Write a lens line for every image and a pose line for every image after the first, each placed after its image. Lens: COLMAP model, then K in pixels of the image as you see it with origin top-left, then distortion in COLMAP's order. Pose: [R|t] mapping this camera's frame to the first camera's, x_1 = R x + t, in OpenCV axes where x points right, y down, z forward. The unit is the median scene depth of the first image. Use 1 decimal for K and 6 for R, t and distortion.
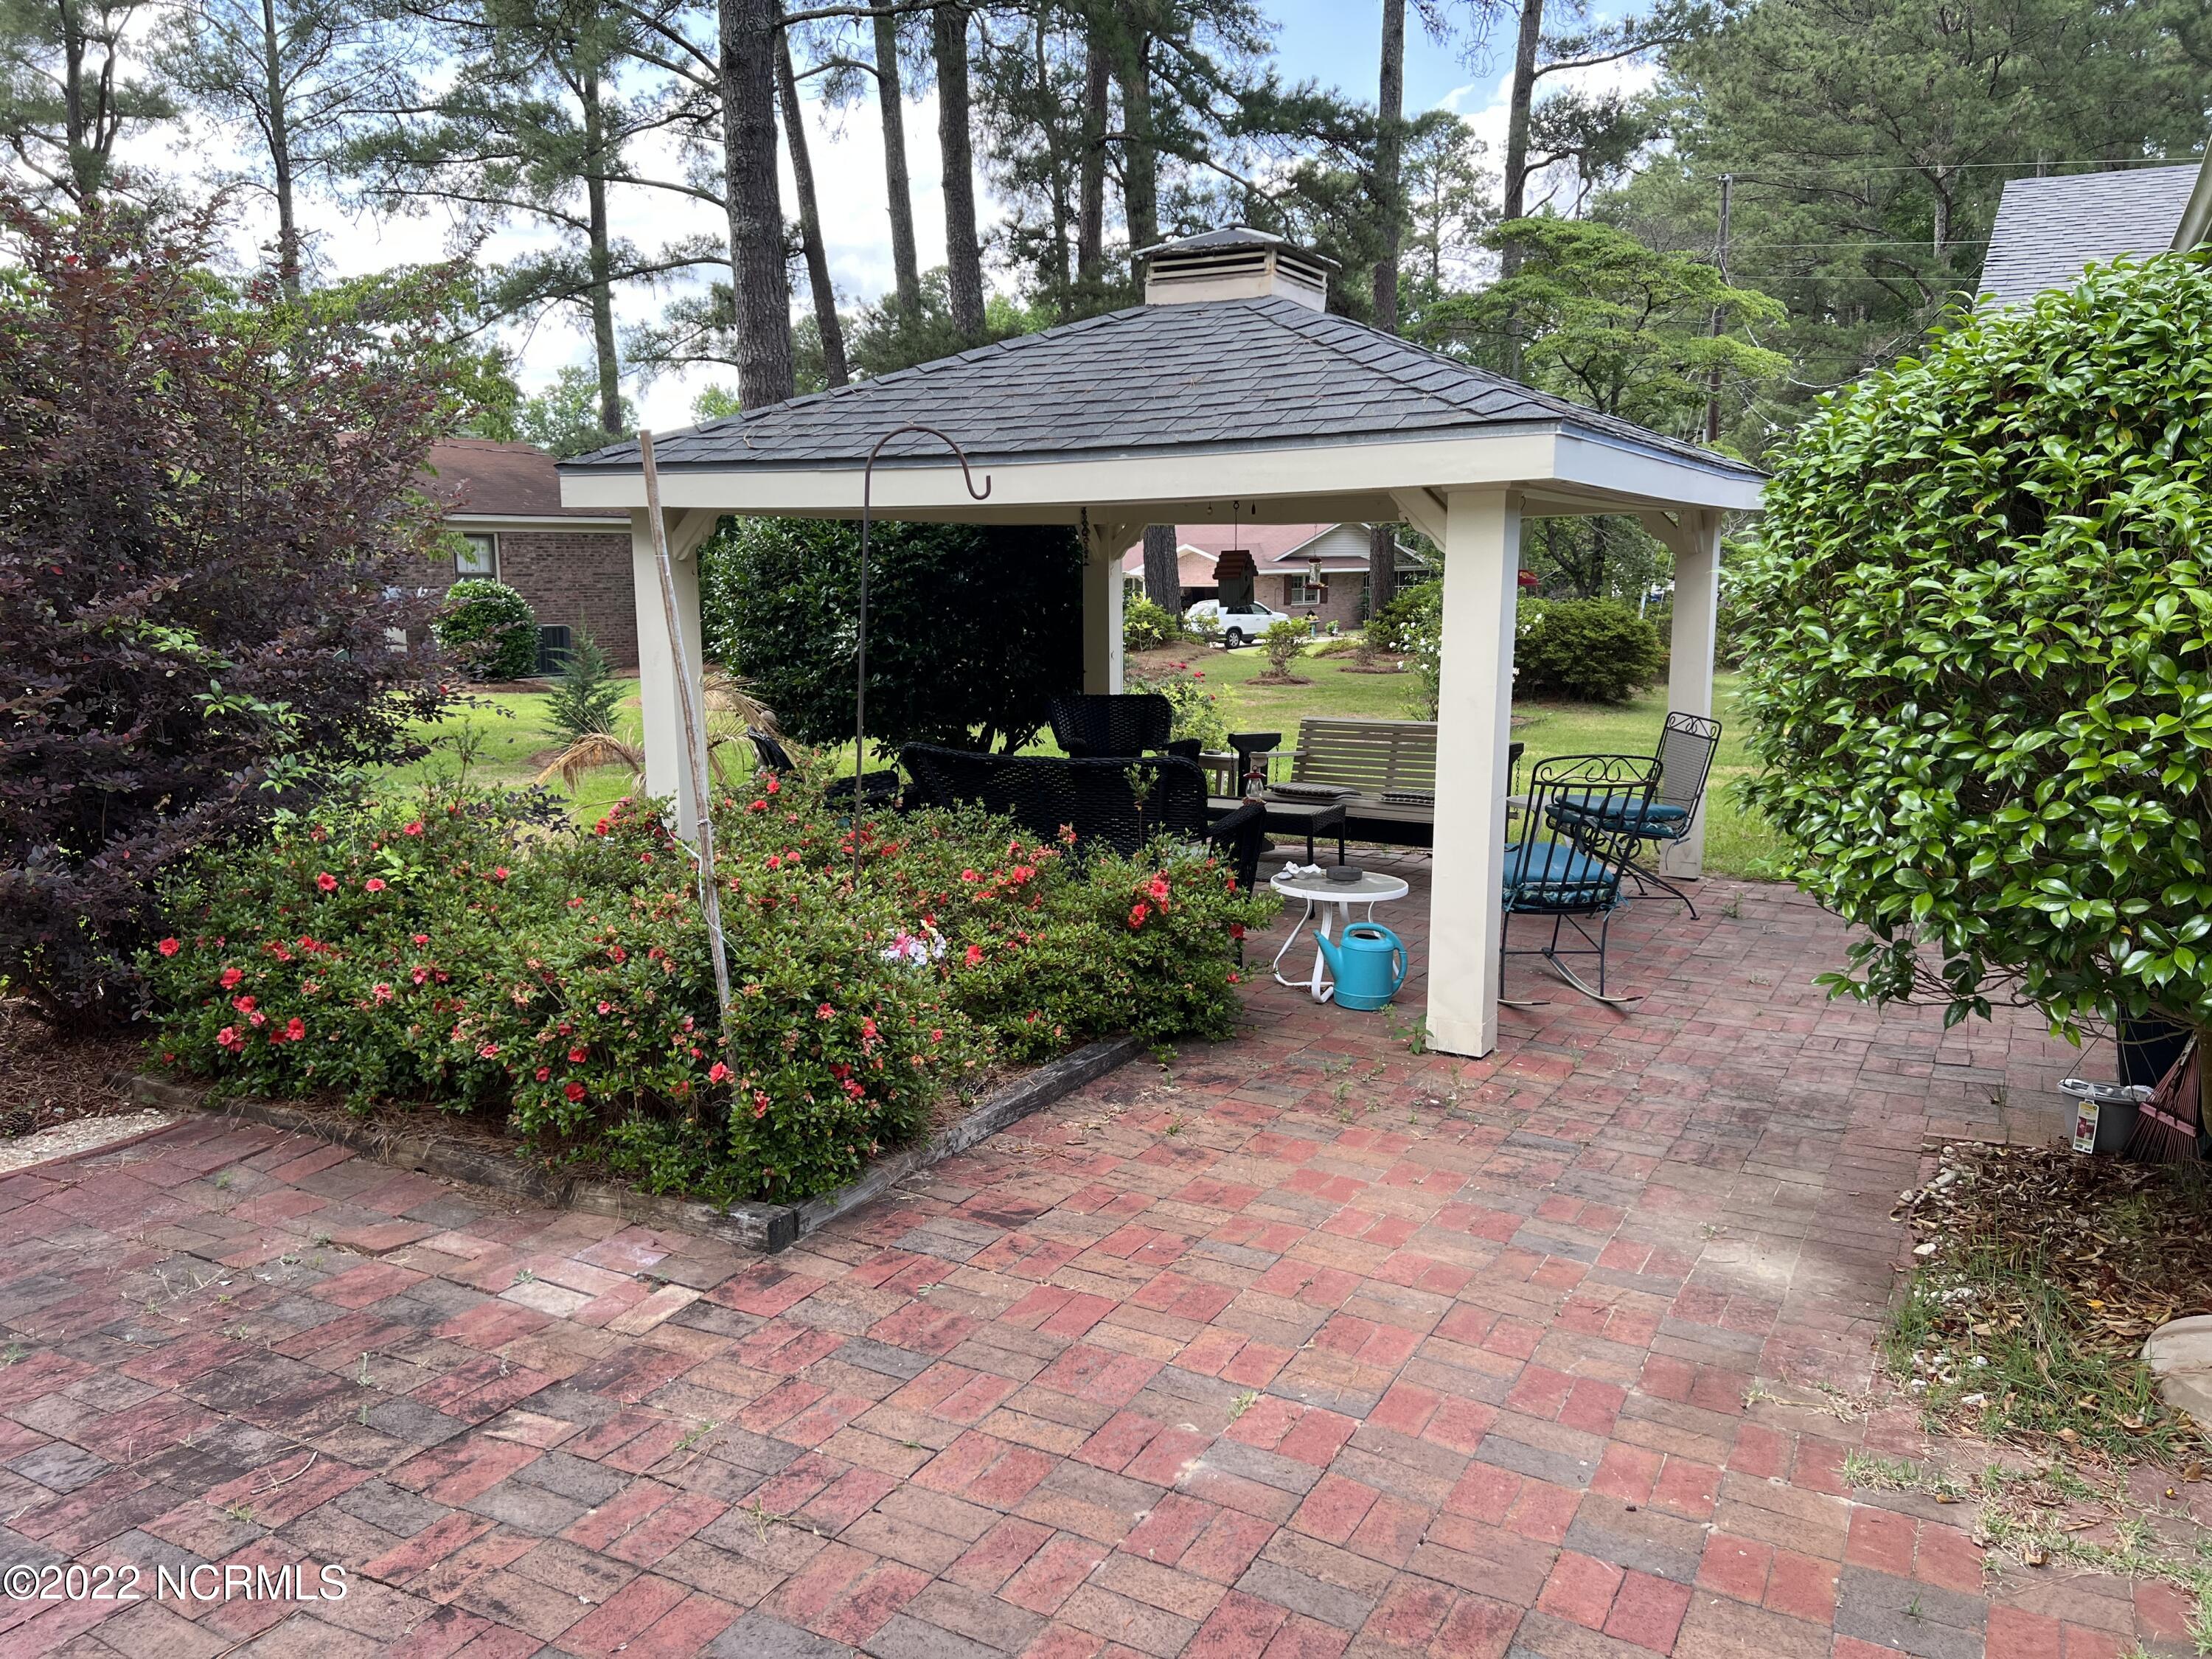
lens RADIAL K [[1656.5, 0, 1104.4], [0, 1656.5, 829.7], [0, 0, 1]] dist [0.028124, -0.016004]
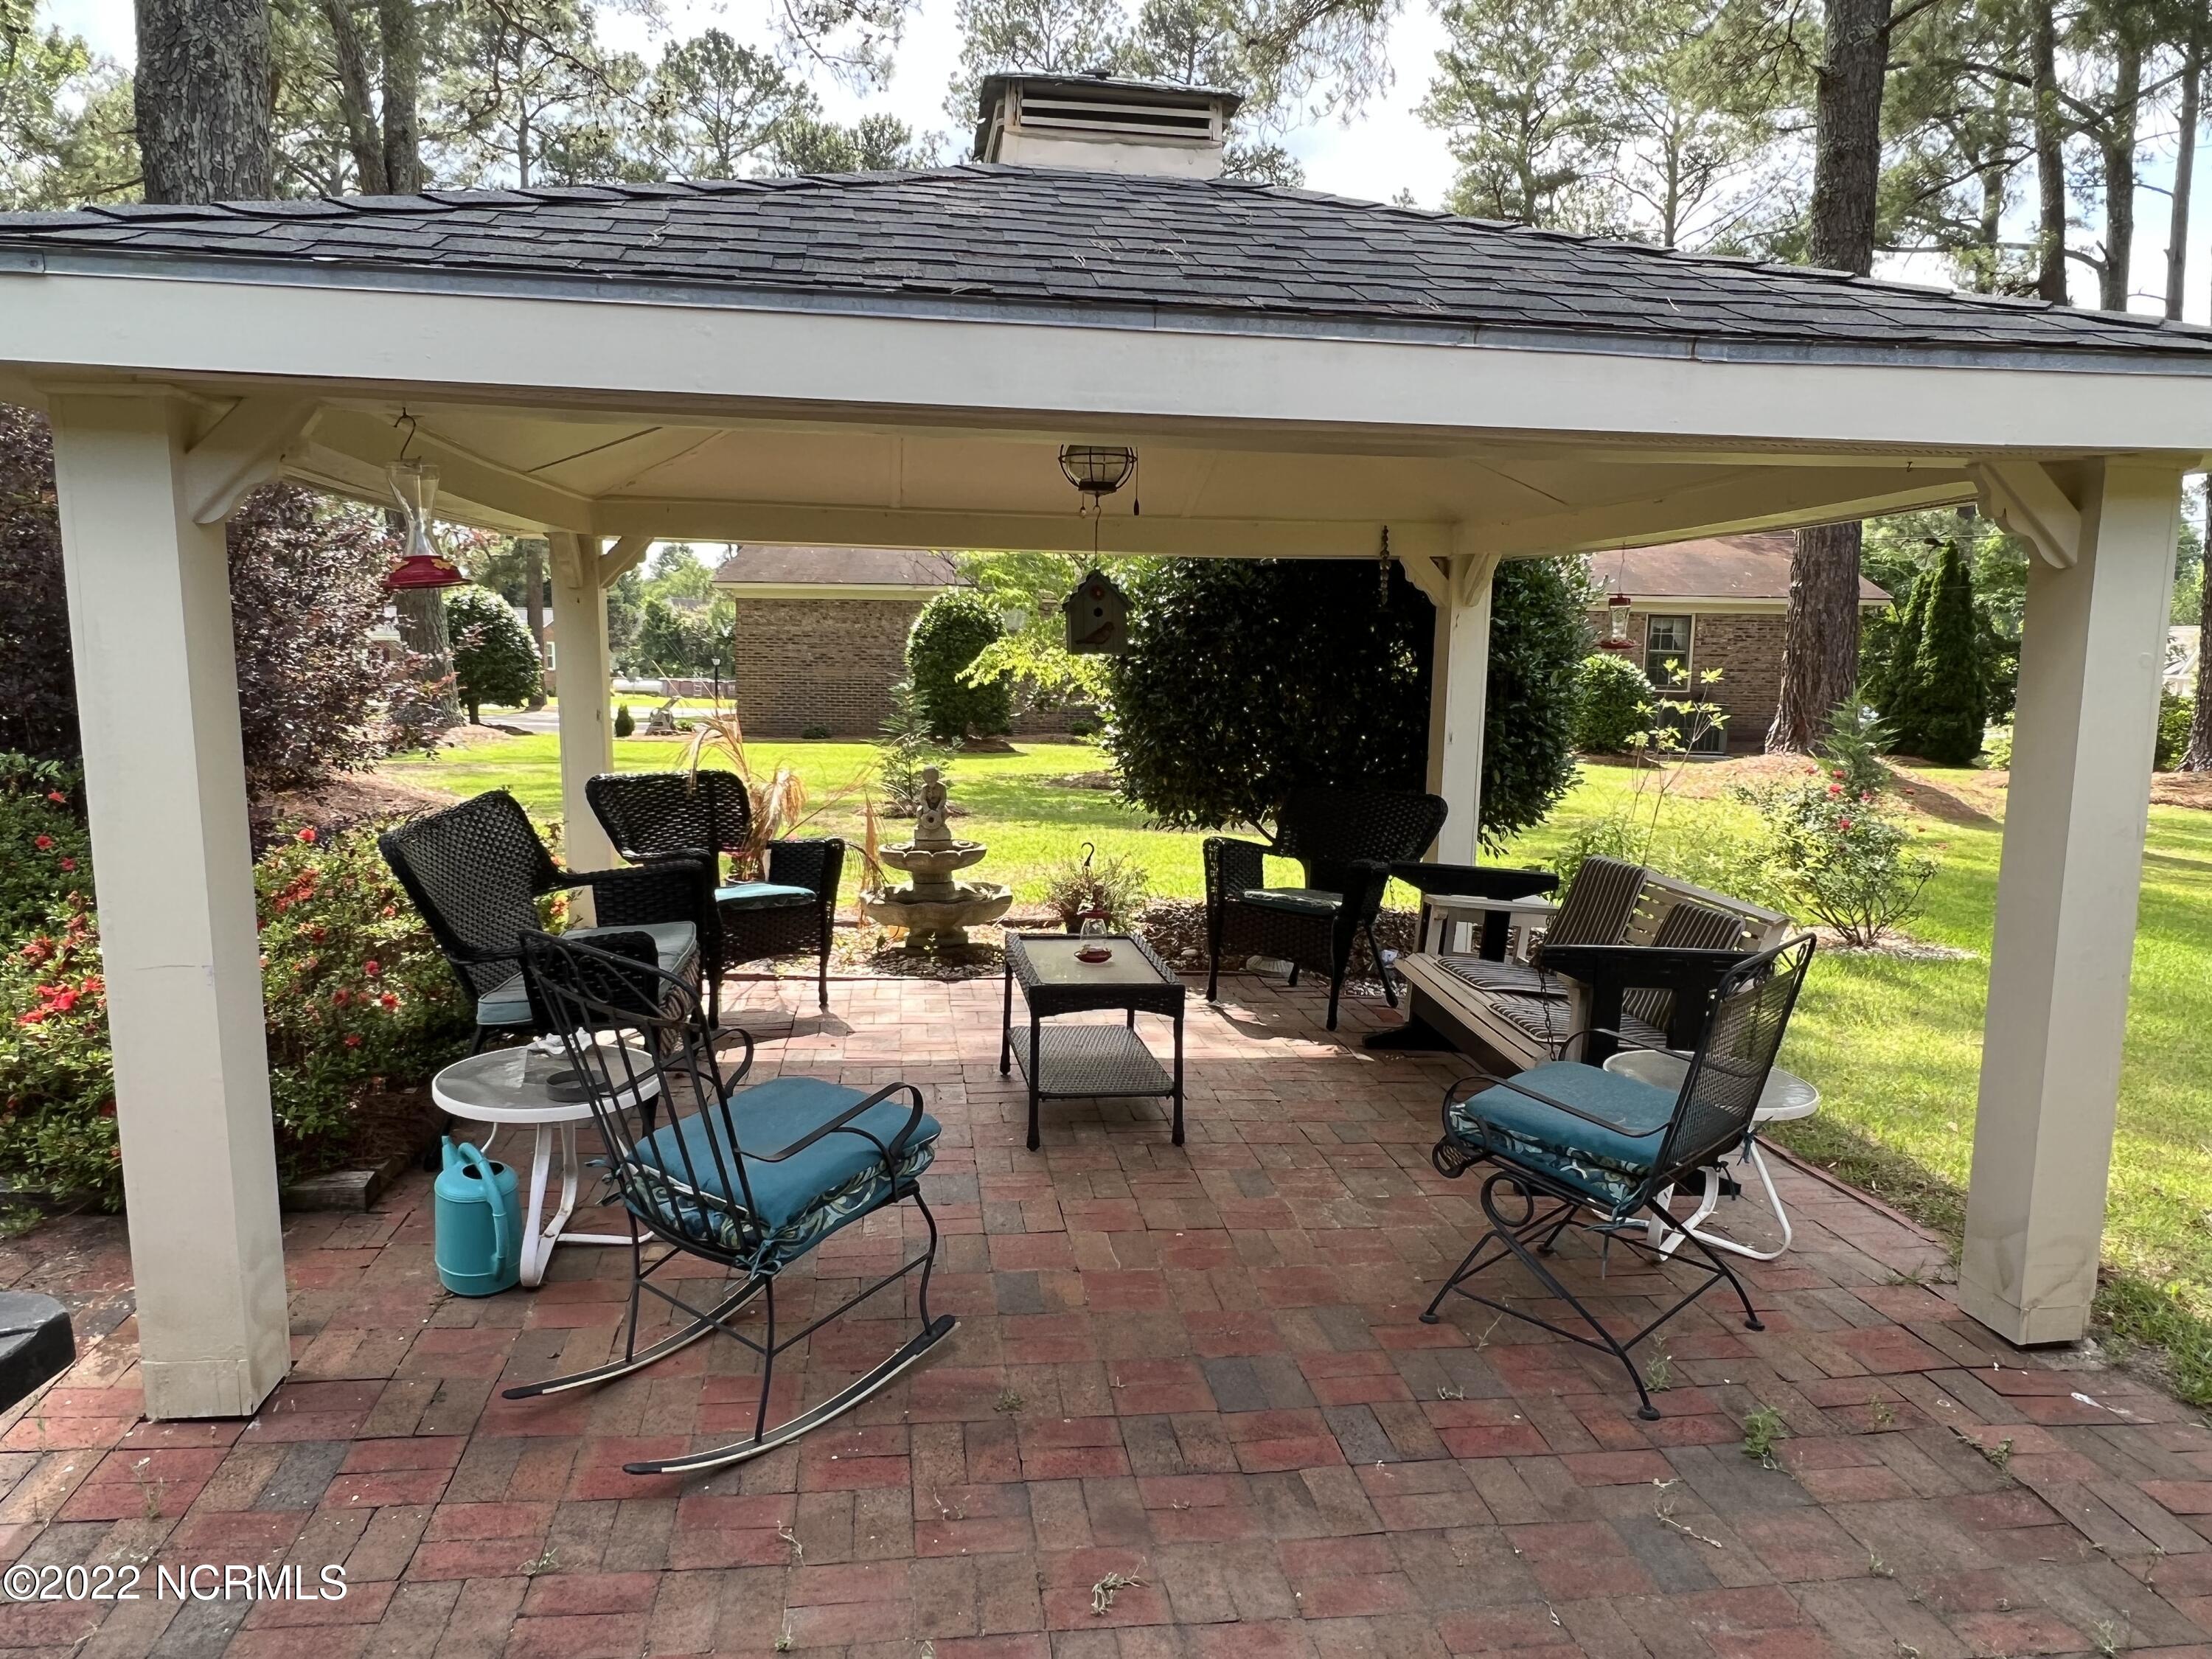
lens RADIAL K [[1464.4, 0, 1097.1], [0, 1464.4, 827.6], [0, 0, 1]] dist [0.001024, 0.001501]
pose [[0.600156, 0.117940, -0.791141, 0.572554], [-0.145041, 0.988720, 0.037367, -0.091690], [0.786623, 0.092321, 0.610492, 0.674960]]
